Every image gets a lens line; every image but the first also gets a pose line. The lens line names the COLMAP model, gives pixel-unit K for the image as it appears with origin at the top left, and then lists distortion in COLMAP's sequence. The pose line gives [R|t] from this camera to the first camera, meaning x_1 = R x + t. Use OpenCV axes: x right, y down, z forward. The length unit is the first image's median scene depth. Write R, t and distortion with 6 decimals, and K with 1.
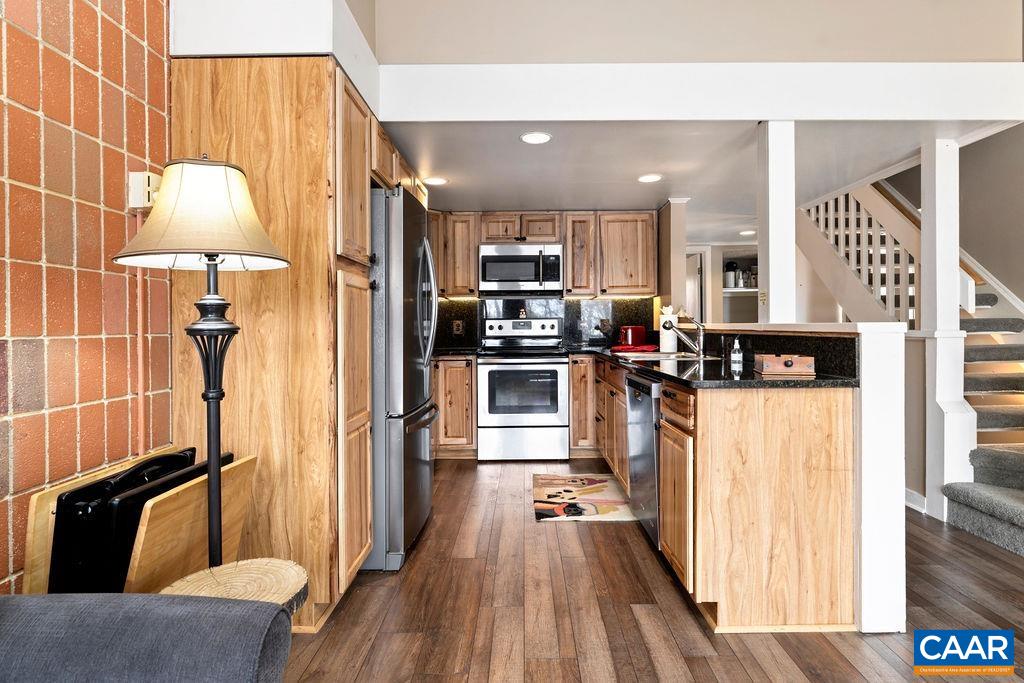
lens RADIAL K [[525.1, 0, 515.9], [0, 525.1, 328.4], [0, 0, 1]] dist [-0.003498, -0.000413]
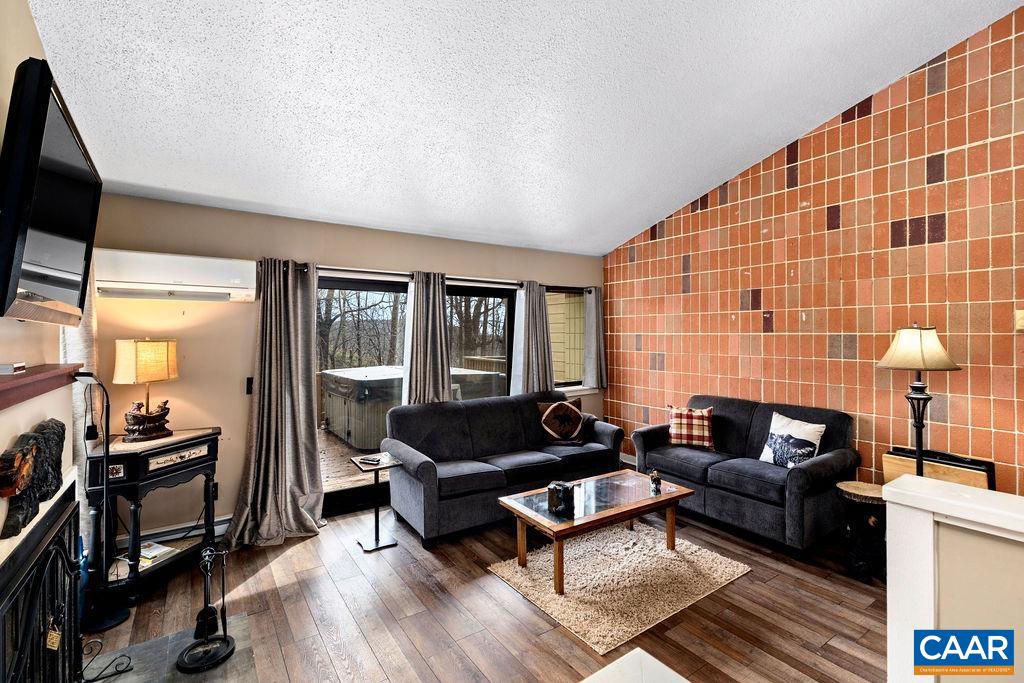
lens RADIAL K [[459.7, 0, 496.7], [0, 459.7, 336.9], [0, 0, 1]] dist [0.001019, -0.000078]
pose [[-0.830160, 0.015489, -0.557310, 0.637705], [0.010385, 0.999870, 0.012319, -0.093307], [0.557428, 0.004439, -0.830213, 0.503377]]
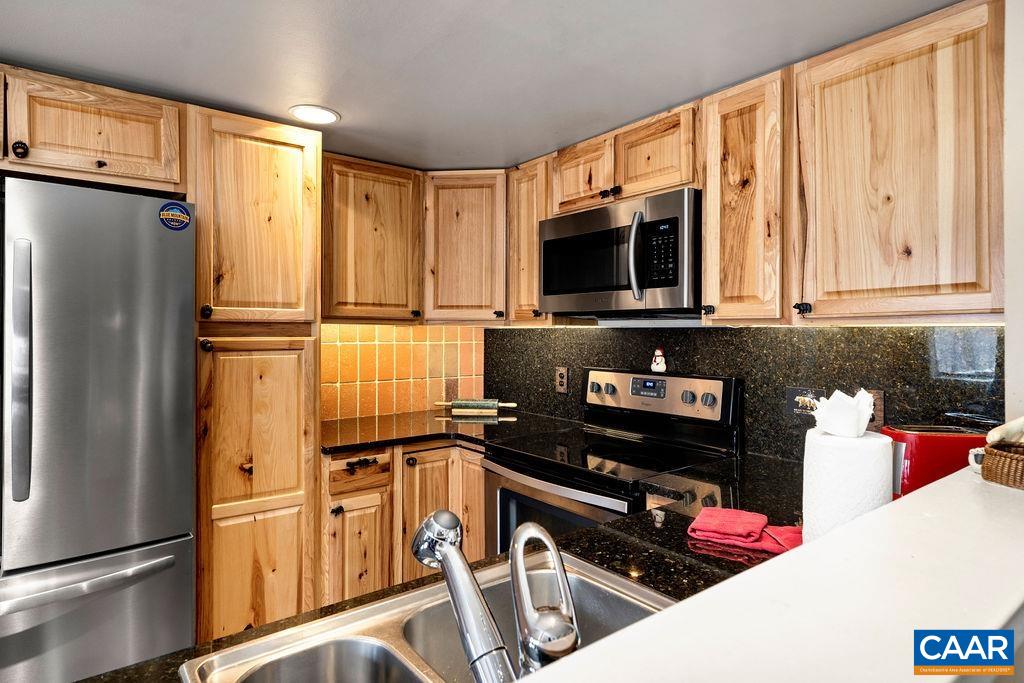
lens RADIAL K [[566.9, 0, 510.3], [0, 566.9, 330.7], [0, 0, 1]] dist [0.000183, -0.000010]
pose [[0.614233, 0.010410, -0.789056, 0.333369], [-0.010774, 0.999930, 0.004806, -0.058055], [0.789051, 0.005549, 0.614303, 0.655159]]
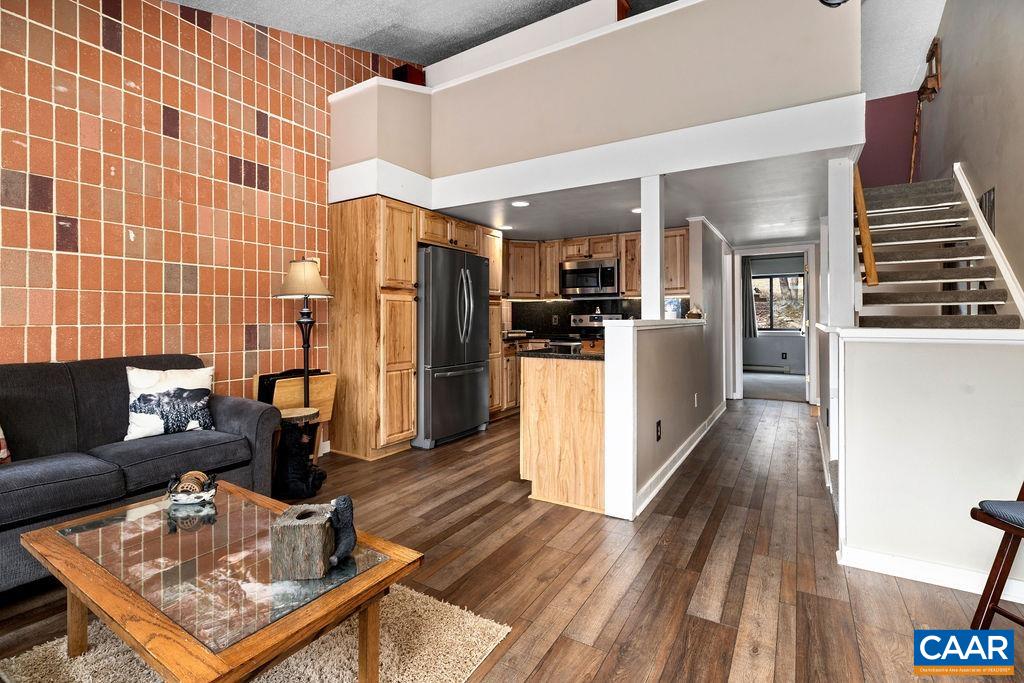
lens RADIAL K [[463.9, 0, 513.5], [0, 463.9, 316.0], [0, 0, 1]] dist [0.002208, 0.000339]
pose [[0.858821, 0.002308, -0.512270, 0.470806], [-0.005844, 0.999969, -0.005293, -0.006170], [0.512242, 0.007540, 0.858808, -0.148848]]
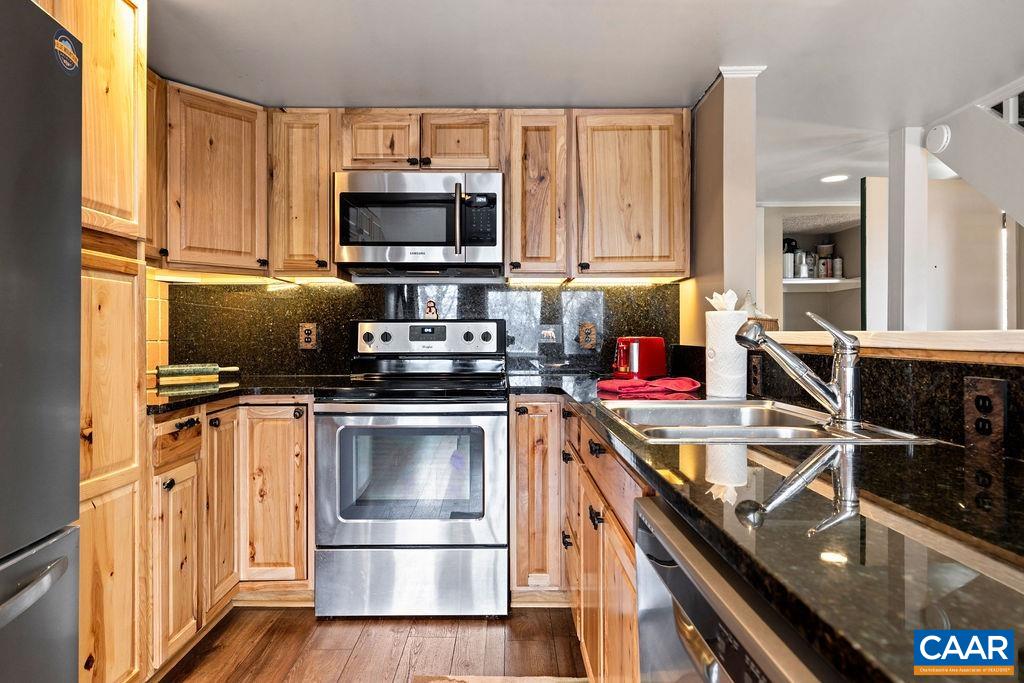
lens RADIAL K [[592.3, 0, 504.9], [0, 592.3, 335.3], [0, 0, 1]] dist [0.001010, 0.000986]
pose [[0.999921, 0.007700, 0.009908, 0.087134], [-0.007656, 0.999961, -0.004496, -0.001880], [-0.009942, 0.004419, 0.999941, 0.437666]]
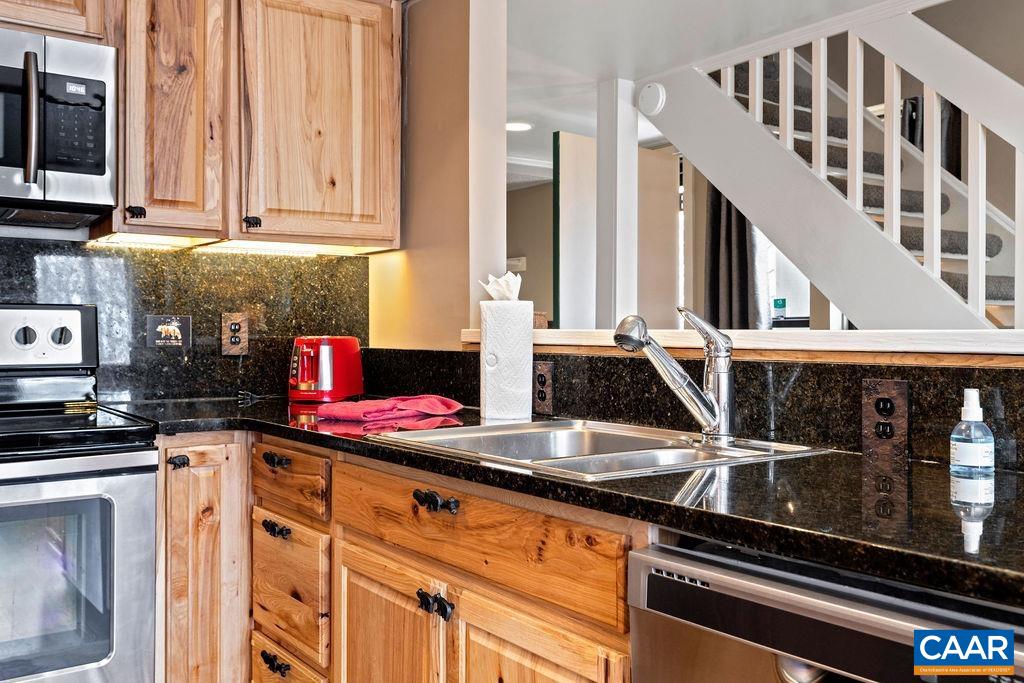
lens RADIAL K [[937.3, 0, 512.0], [0, 937.3, 341.5], [0, 0, 1]] dist [-0.000948, 0.002408]
pose [[0.805672, 0.004567, 0.592345, -0.038376], [-0.005634, 0.999984, -0.000047, -0.001276], [-0.592336, -0.003300, 0.805685, 0.465044]]
